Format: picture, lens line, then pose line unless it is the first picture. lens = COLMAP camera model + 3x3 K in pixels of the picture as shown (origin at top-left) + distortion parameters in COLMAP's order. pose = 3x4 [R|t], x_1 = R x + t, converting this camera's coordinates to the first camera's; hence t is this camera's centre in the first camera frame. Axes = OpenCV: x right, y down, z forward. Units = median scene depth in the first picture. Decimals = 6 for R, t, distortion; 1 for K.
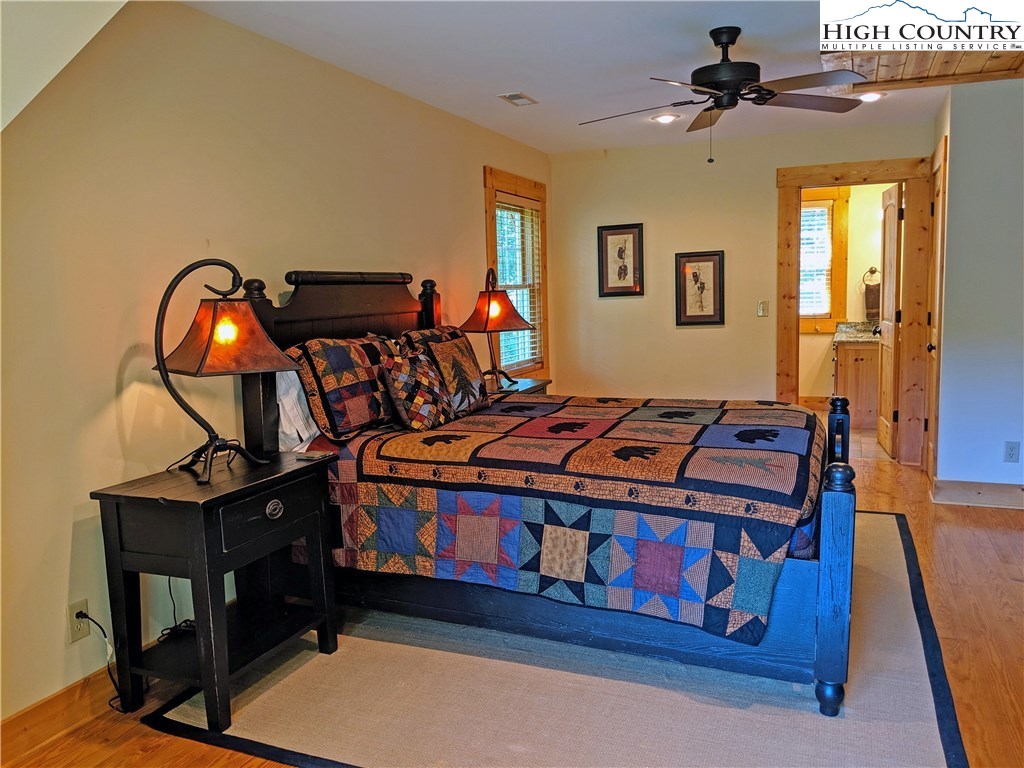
lens RADIAL K [[794.7, 0, 512.0], [0, 794.7, 384.0], [0, 0, 1]] dist [0.136899, -0.291911]
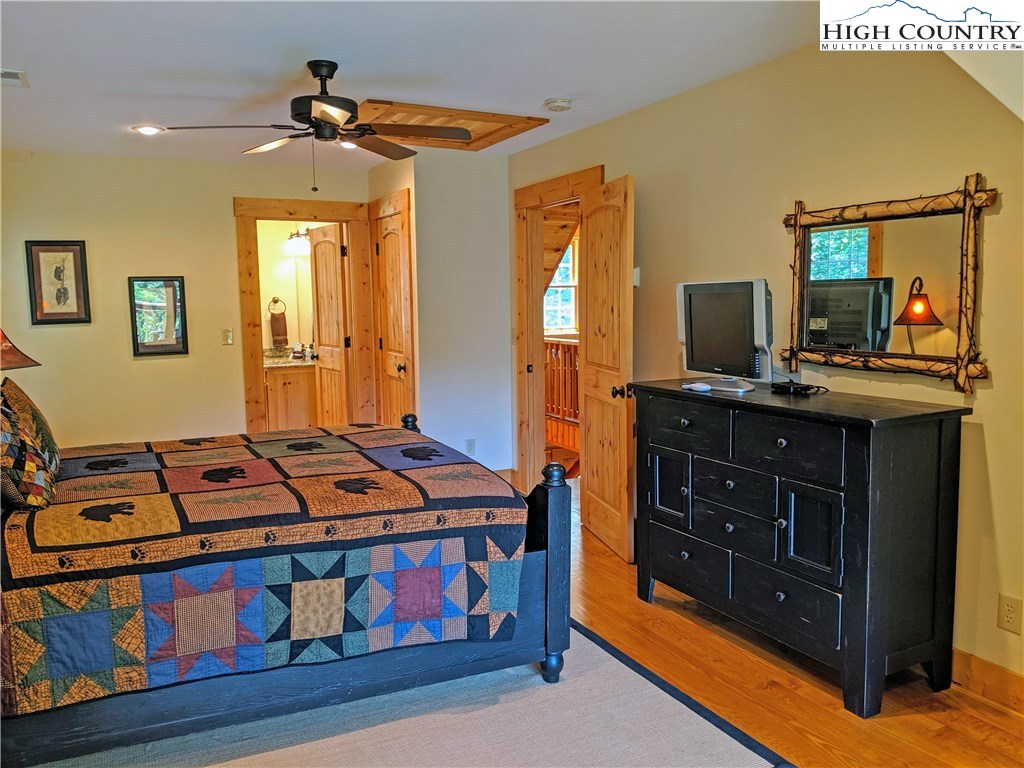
lens RADIAL K [[801.1, 0, 480.1], [0, 801.1, 380.7], [0, 0, 1]] dist [0.122827, -0.271138]
pose [[0.676970, -0.056991, 0.733801, -0.453274], [0.085514, 0.996336, -0.001510, -0.026183], [-0.731026, 0.063772, 0.679363, 0.225351]]
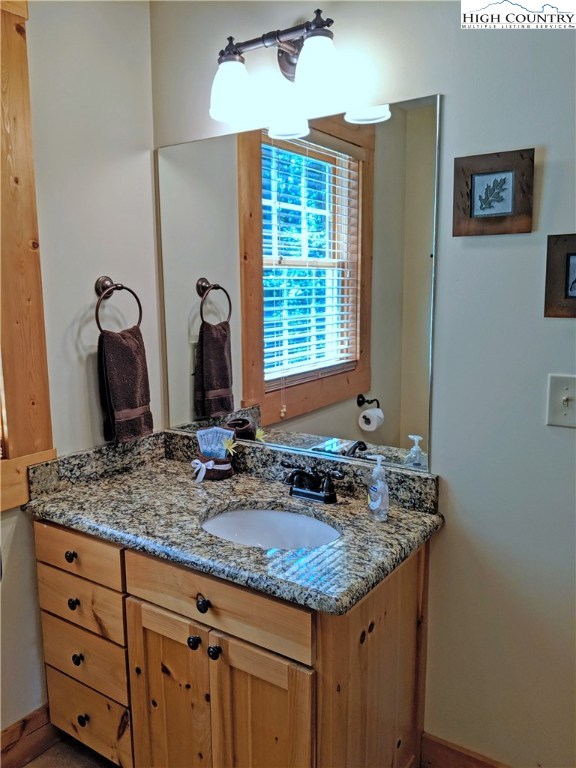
lens RADIAL K [[608.3, 0, 288.0], [0, 608.3, 384.0], [0, 0, 1]] dist [0.058288, -0.113036]
pose [[0.217509, -0.130787, 0.967256, 0.626696], [0.131770, 0.985845, 0.103669, -0.331589], [-0.967123, 0.104906, 0.231664, 2.459089]]
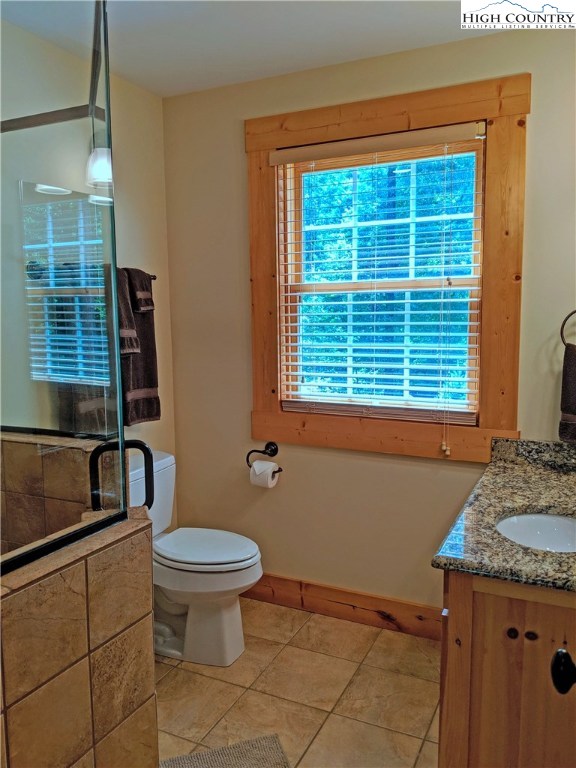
lens RADIAL K [[608.3, 0, 288.0], [0, 608.3, 384.0], [0, 0, 1]] dist [0.058288, -0.113036]
pose [[0.998217, 0.020278, -0.056142, 0.914201], [-0.020689, 0.999763, -0.006764, -0.283301], [0.055992, 0.007913, 0.998400, 1.994836]]
